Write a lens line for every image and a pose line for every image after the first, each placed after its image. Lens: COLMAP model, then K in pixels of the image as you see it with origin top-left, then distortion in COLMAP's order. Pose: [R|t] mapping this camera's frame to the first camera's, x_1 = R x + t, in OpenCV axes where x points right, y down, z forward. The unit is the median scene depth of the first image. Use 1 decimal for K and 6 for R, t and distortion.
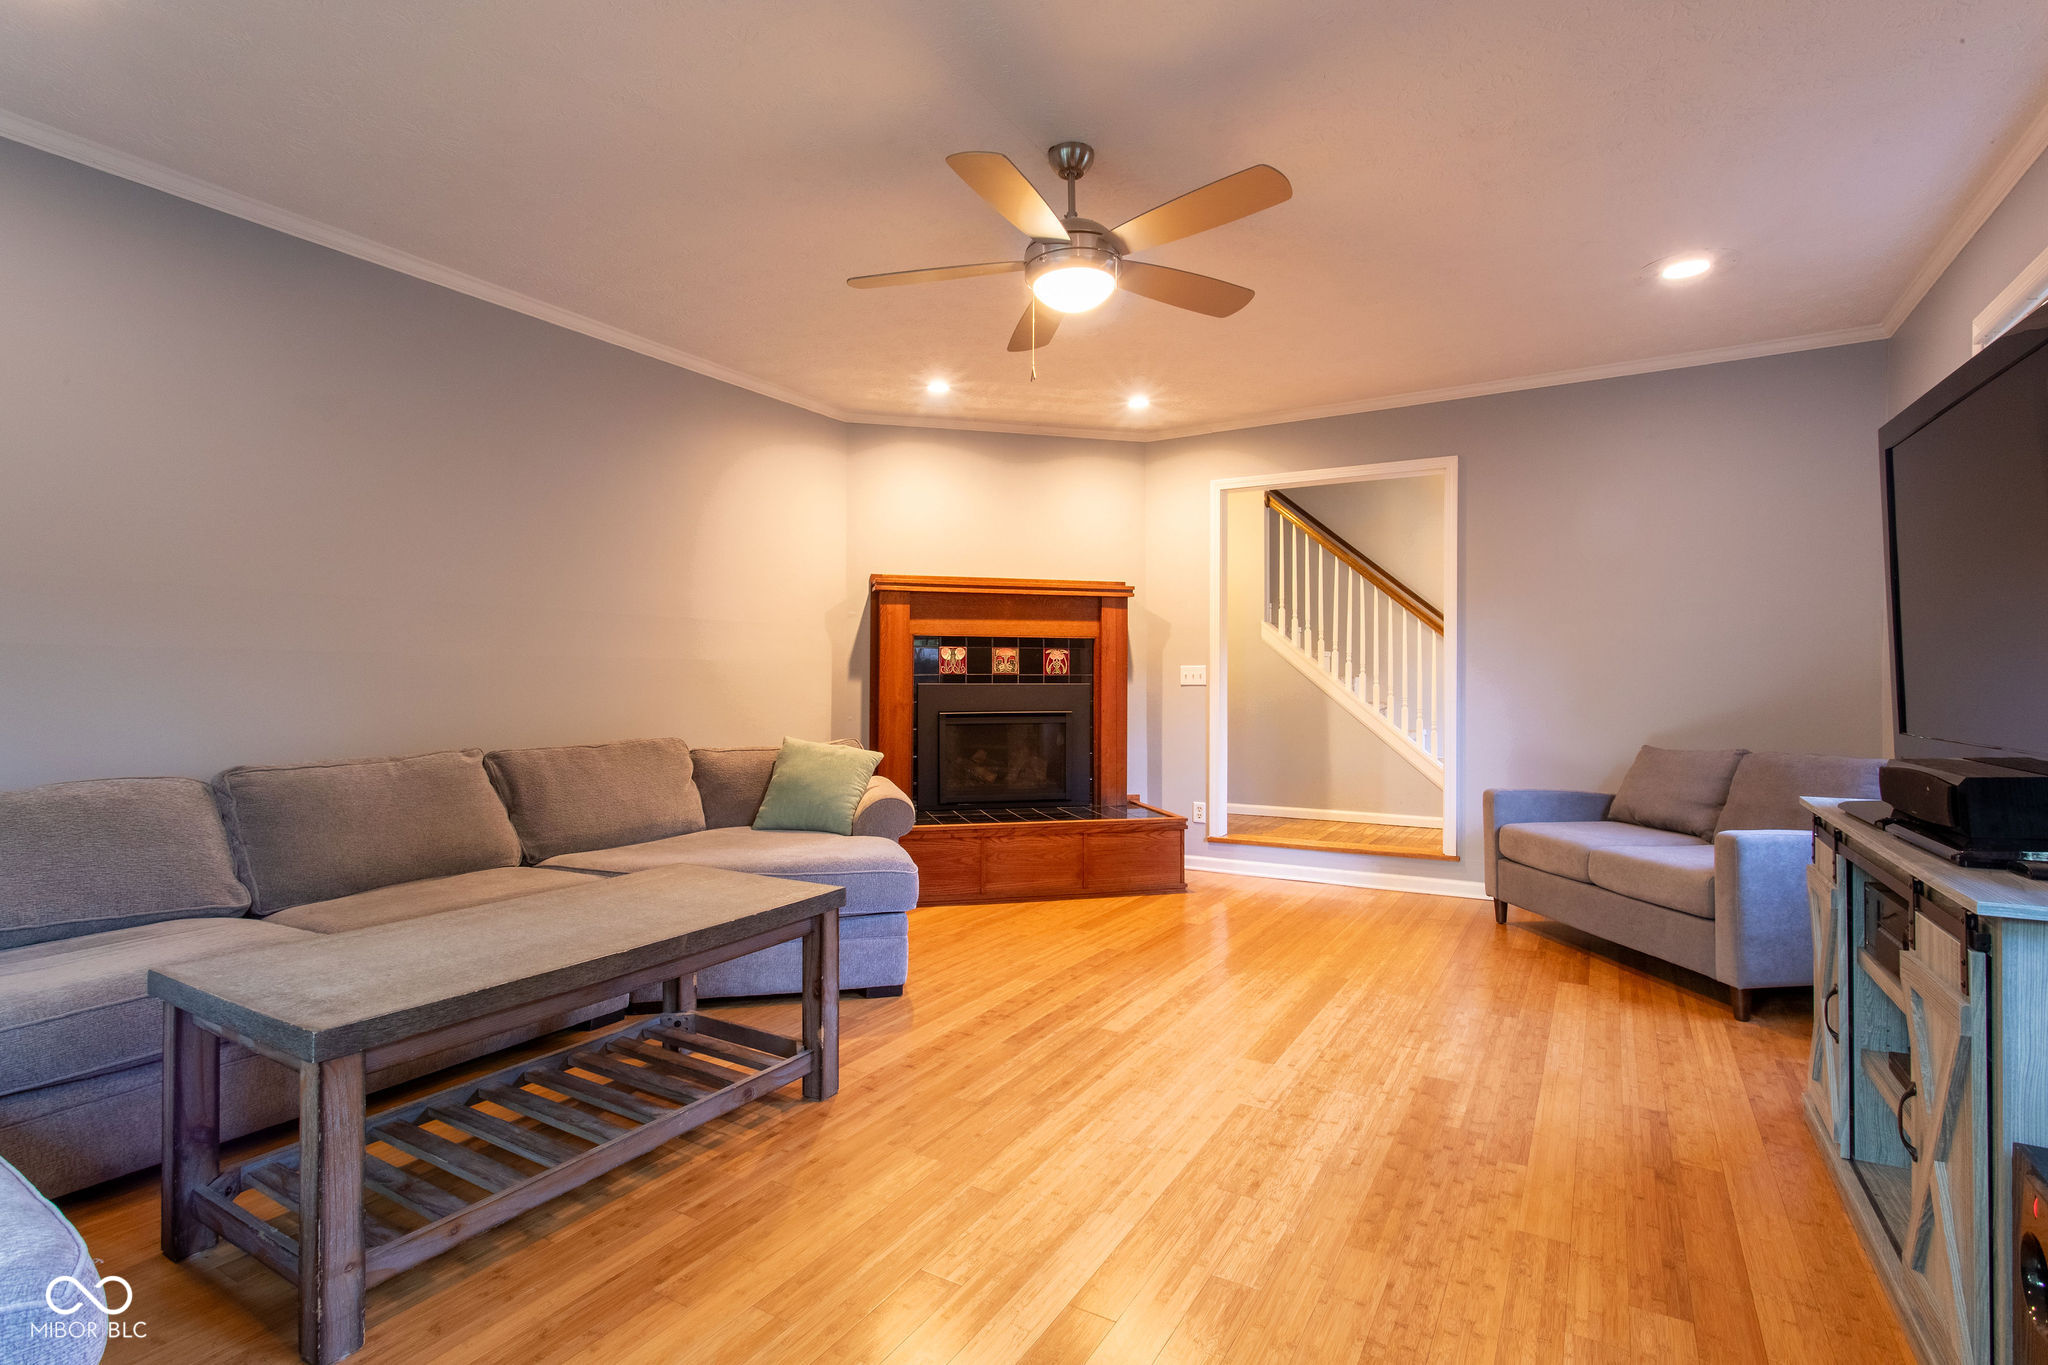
lens RADIAL K [[978.4, 0, 1025.4], [0, 978.4, 662.8], [0, 0, 1]] dist [-0.036716, 0.000751]
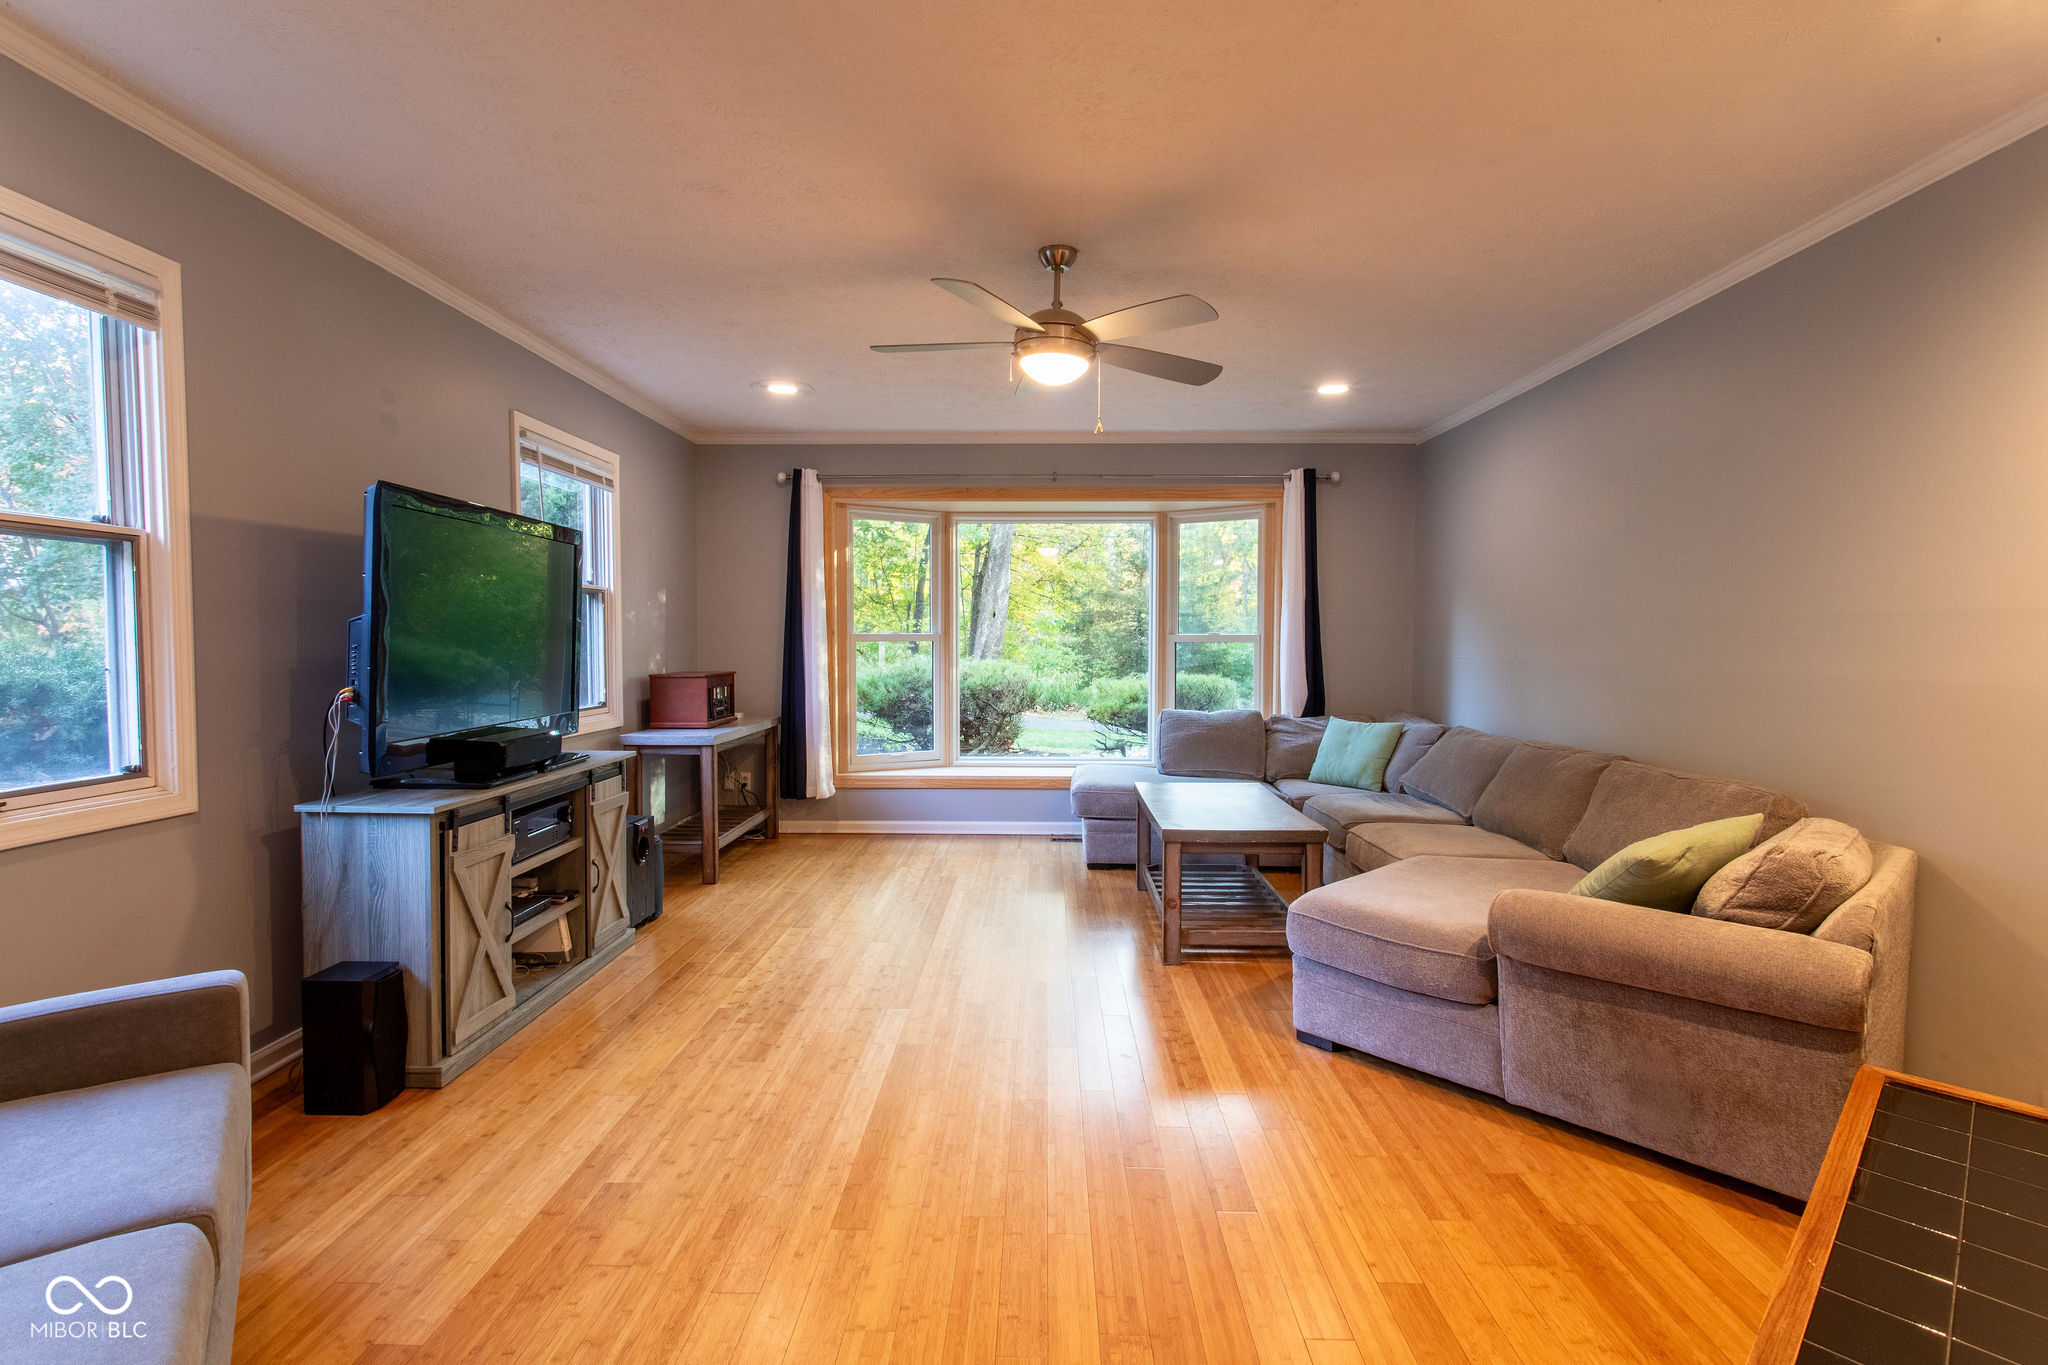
lens RADIAL K [[988.3, 0, 1013.7], [0, 988.3, 680.1], [0, 0, 1]] dist [-0.000377, 0.002217]
pose [[-0.878011, 0.020064, -0.478219, 0.678443], [0.006025, 0.999505, 0.030873, -0.039577], [0.478602, 0.024225, -0.877698, 2.069819]]
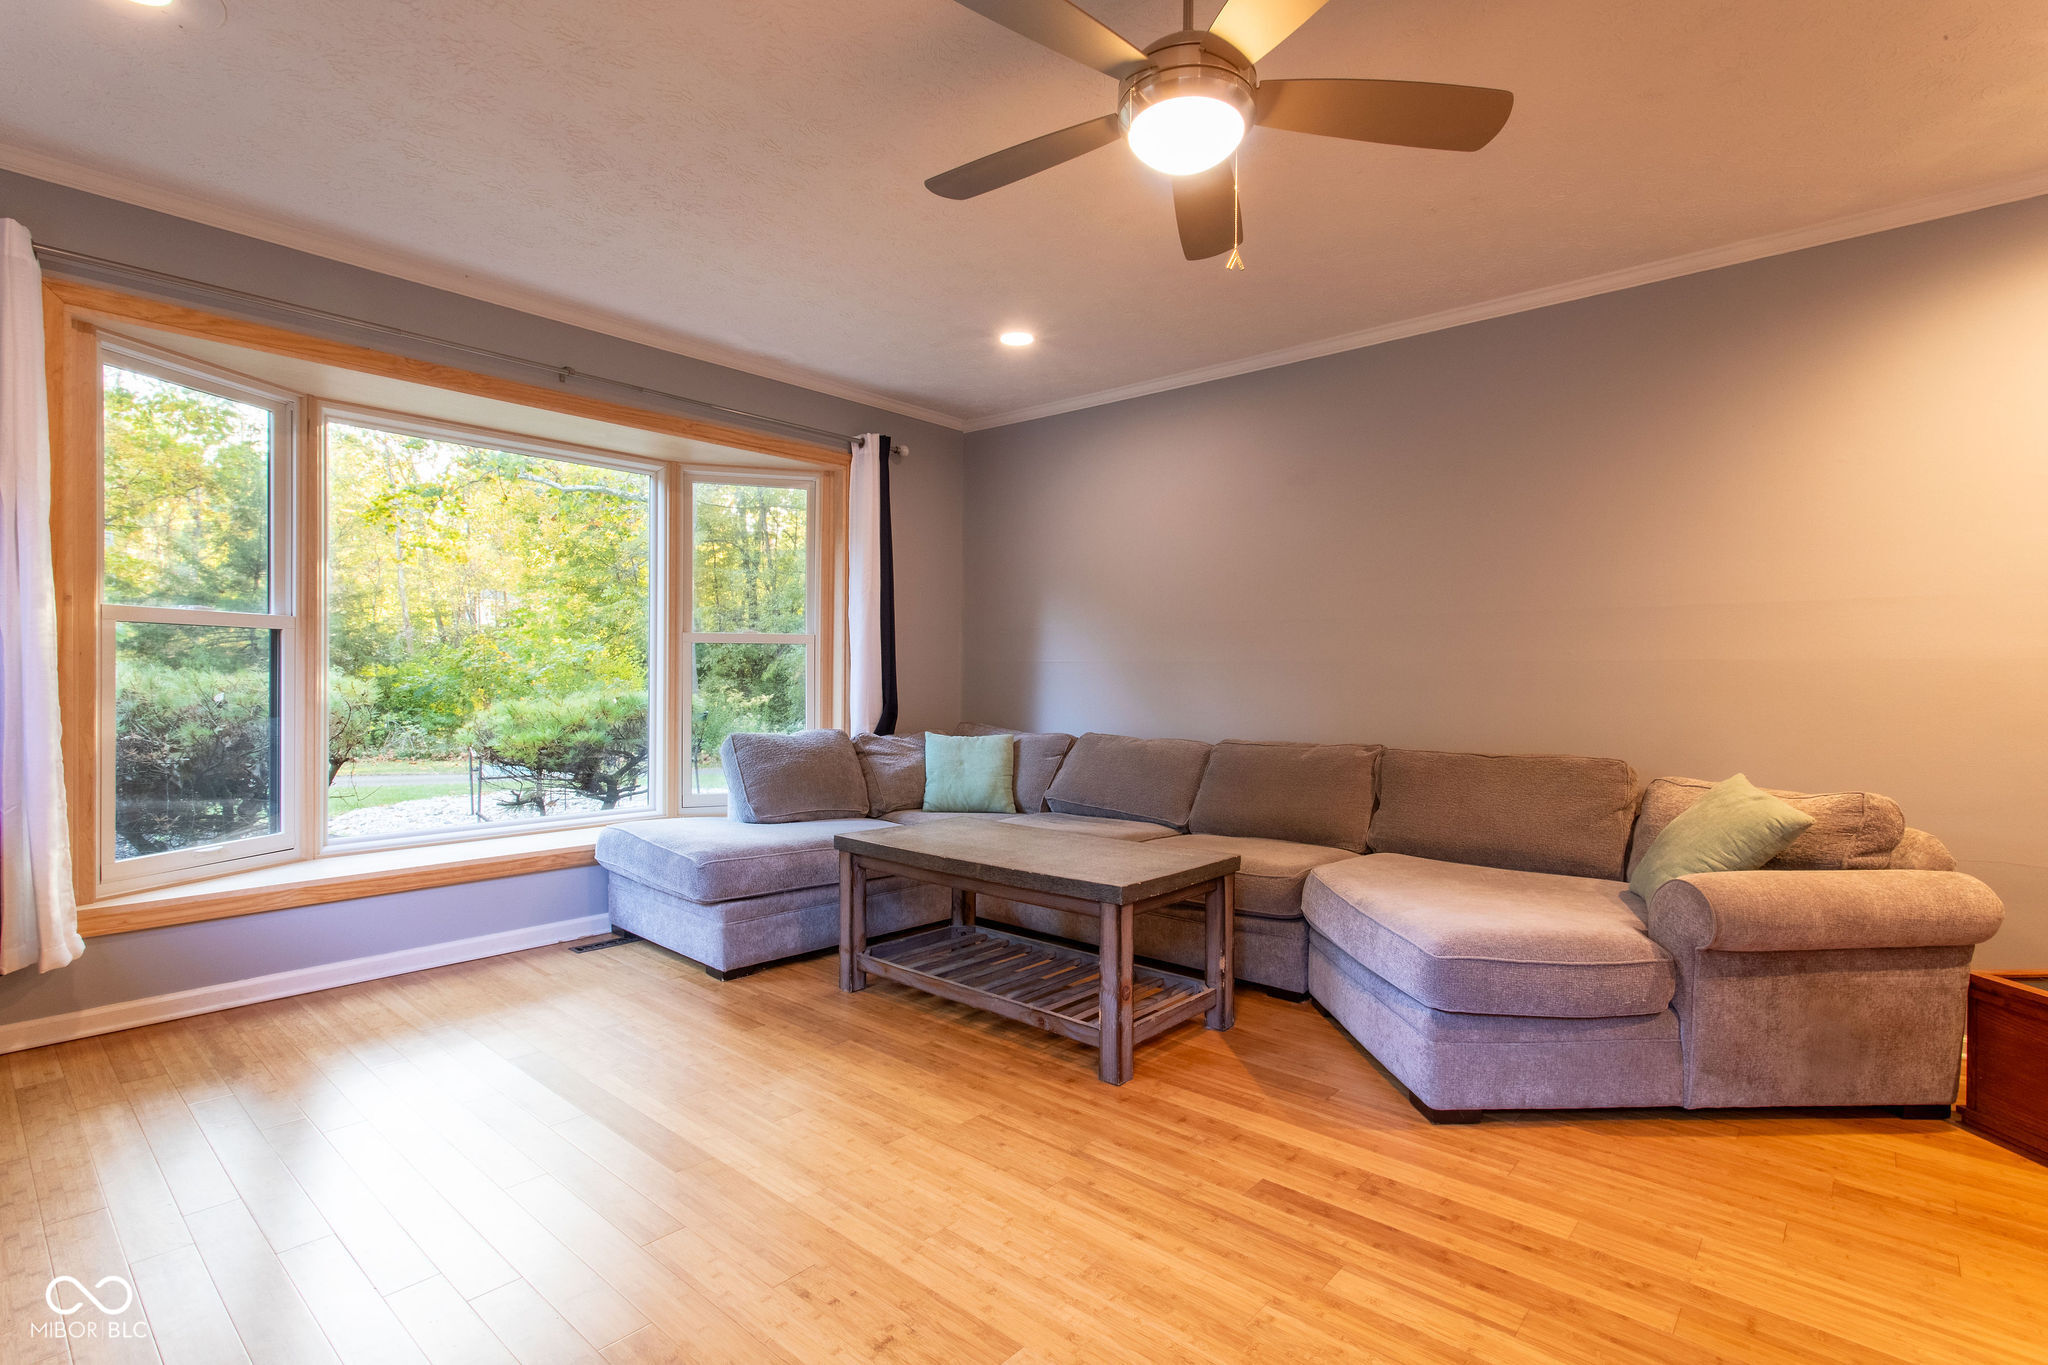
lens RADIAL K [[978.6, 0, 1024.0], [0, 978.6, 682.5], [0, 0, 1]] dist [0.002202, -0.000048]
pose [[-0.186096, 0.008239, -0.982497, 0.780693], [0.008732, 0.999939, 0.006731, 0.009794], [0.982493, -0.007327, -0.186157, 1.026804]]
